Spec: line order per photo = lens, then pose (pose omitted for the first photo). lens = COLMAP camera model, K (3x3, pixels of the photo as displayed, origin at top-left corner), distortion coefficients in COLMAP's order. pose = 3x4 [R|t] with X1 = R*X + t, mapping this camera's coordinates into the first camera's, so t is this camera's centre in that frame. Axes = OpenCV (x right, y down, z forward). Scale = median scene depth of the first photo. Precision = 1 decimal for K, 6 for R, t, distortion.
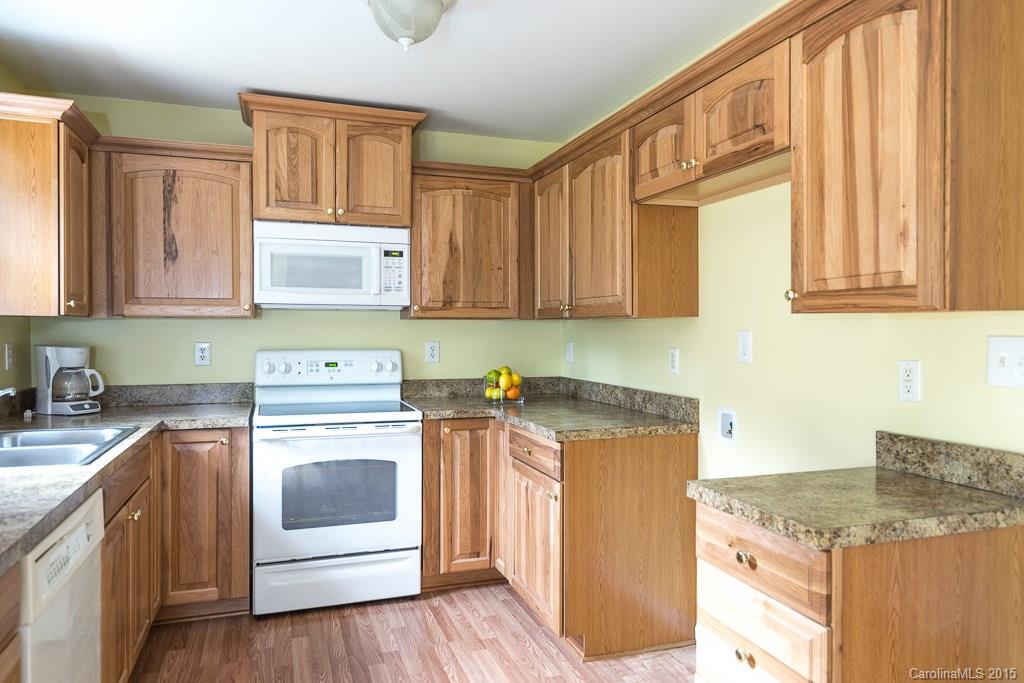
lens RADIAL K [[704.1, 0, 512.0], [0, 704.1, 341.5], [0, 0, 1]] dist [0.009506, -0.001907]
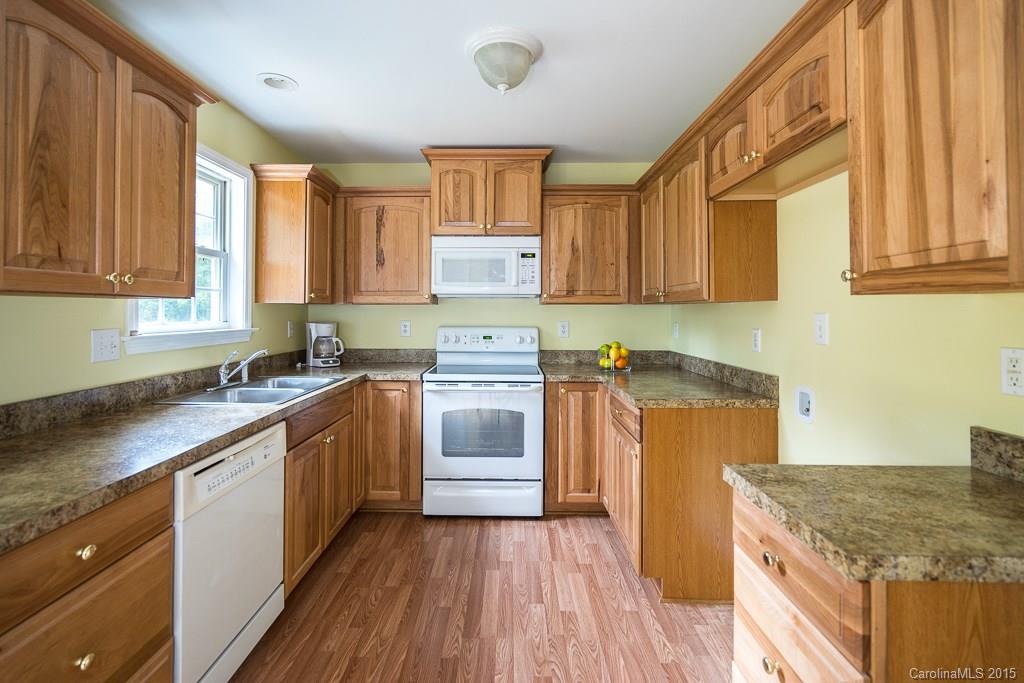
lens RADIAL K [[480.6, 0, 495.7], [0, 480.6, 308.9], [0, 0, 1]] dist [-0.004056, 0.000609]
pose [[0.935908, -0.002052, -0.352239, 0.120319], [-0.006500, 0.999712, -0.023094, -0.002327], [0.352185, 0.023903, 0.935625, 0.158424]]
